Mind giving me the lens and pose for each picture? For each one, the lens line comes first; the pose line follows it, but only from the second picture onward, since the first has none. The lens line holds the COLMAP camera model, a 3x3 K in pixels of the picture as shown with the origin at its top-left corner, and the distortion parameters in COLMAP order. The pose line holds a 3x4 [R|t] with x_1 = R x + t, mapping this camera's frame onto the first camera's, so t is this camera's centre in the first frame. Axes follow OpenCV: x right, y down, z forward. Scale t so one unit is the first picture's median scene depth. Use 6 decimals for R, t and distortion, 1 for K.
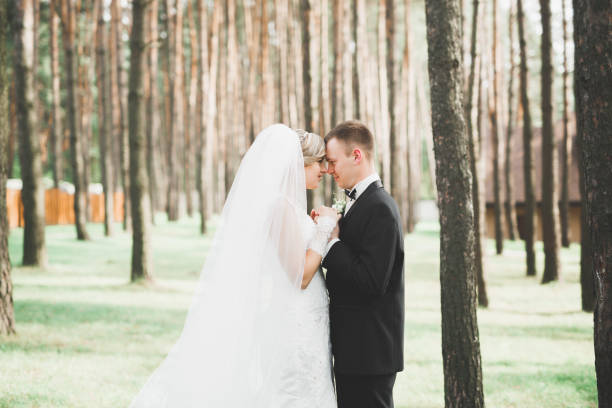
lens RADIAL K [[792.5, 0, 306.0], [0, 792.5, 204.0], [0, 0, 1]] dist [-0.006938, -0.009364]
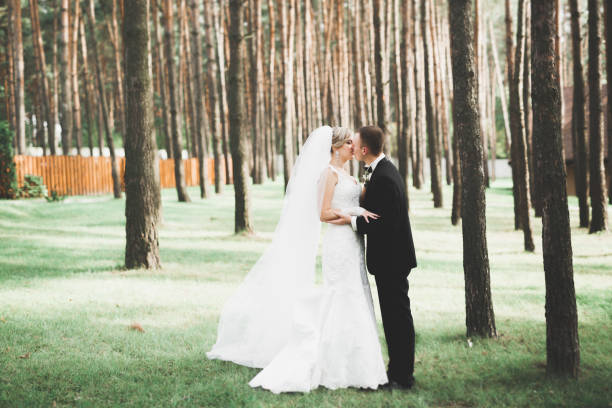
lens RADIAL K [[792.5, 0, 306.0], [0, 792.5, 204.0], [0, 0, 1]] dist [-0.006938, -0.009364]
pose [[0.995073, -0.016059, -0.097832, 0.009797], [0.020899, 0.998598, 0.048643, -0.005706], [0.096913, -0.050448, 0.994013, -0.249158]]
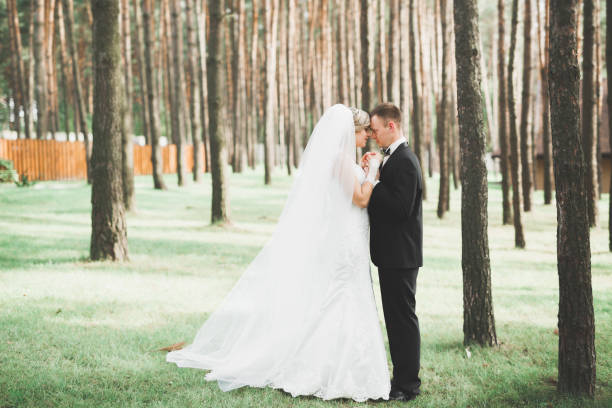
lens RADIAL K [[792.5, 0, 306.0], [0, 792.5, 204.0], [0, 0, 1]] dist [-0.006938, -0.009364]
pose [[0.997340, 0.003477, -0.072806, 0.001191], [0.000966, 0.998144, 0.060893, -0.001482], [0.072883, -0.060802, 0.995485, -0.173779]]
